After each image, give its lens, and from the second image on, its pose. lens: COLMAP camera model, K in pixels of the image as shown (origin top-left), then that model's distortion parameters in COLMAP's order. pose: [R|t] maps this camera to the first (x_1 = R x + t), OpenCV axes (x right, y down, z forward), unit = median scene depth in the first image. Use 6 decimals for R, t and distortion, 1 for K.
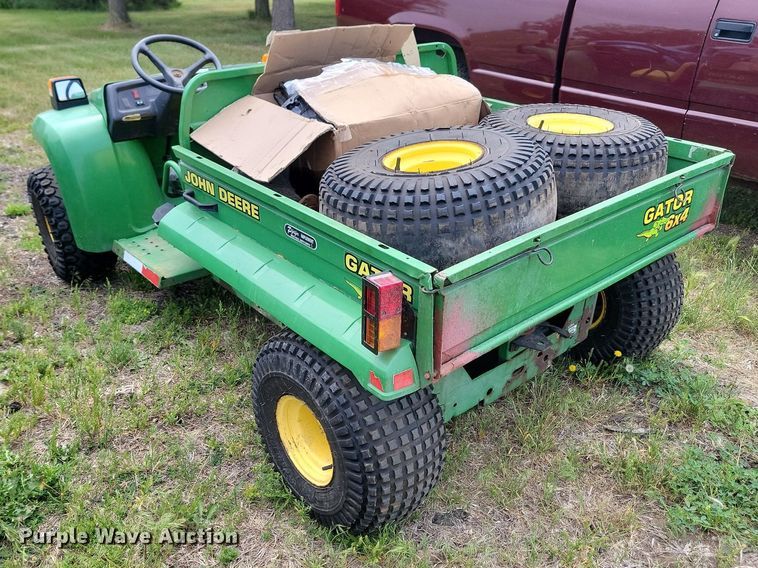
lens RADIAL K [[683.9, 0, 382.0], [0, 683.9, 290.8], [0, 0, 1]] dist [0.042611, -0.034222]
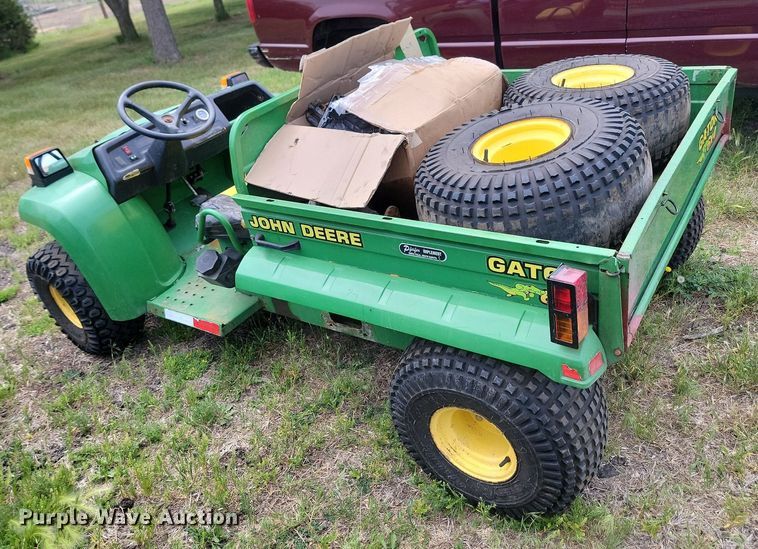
lens RADIAL K [[617.4, 0, 366.3], [0, 617.4, 258.3], [0, 0, 1]] dist [0.046286, -0.033235]
pose [[0.945764, -0.280138, 0.164481, -0.297507], [0.276084, 0.959960, 0.047487, -0.116723], [-0.171198, 0.000499, 0.985237, 0.113119]]
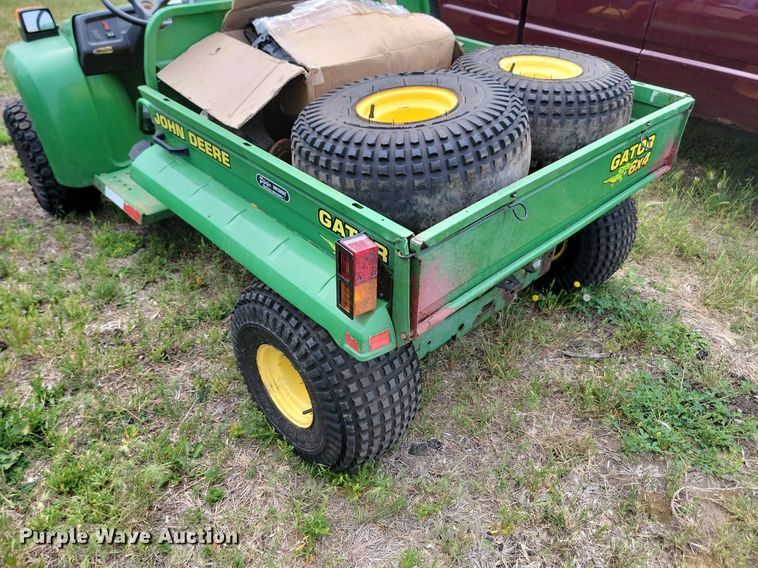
lens RADIAL K [[567.9, 0, 407.1], [0, 567.9, 263.0], [0, 0, 1]] dist [0.033433, -0.027927]
pose [[0.996957, -0.016299, 0.076236, 0.007112], [0.006575, 0.991996, 0.126097, -0.063792], [-0.077681, -0.125212, 0.989084, 0.144326]]
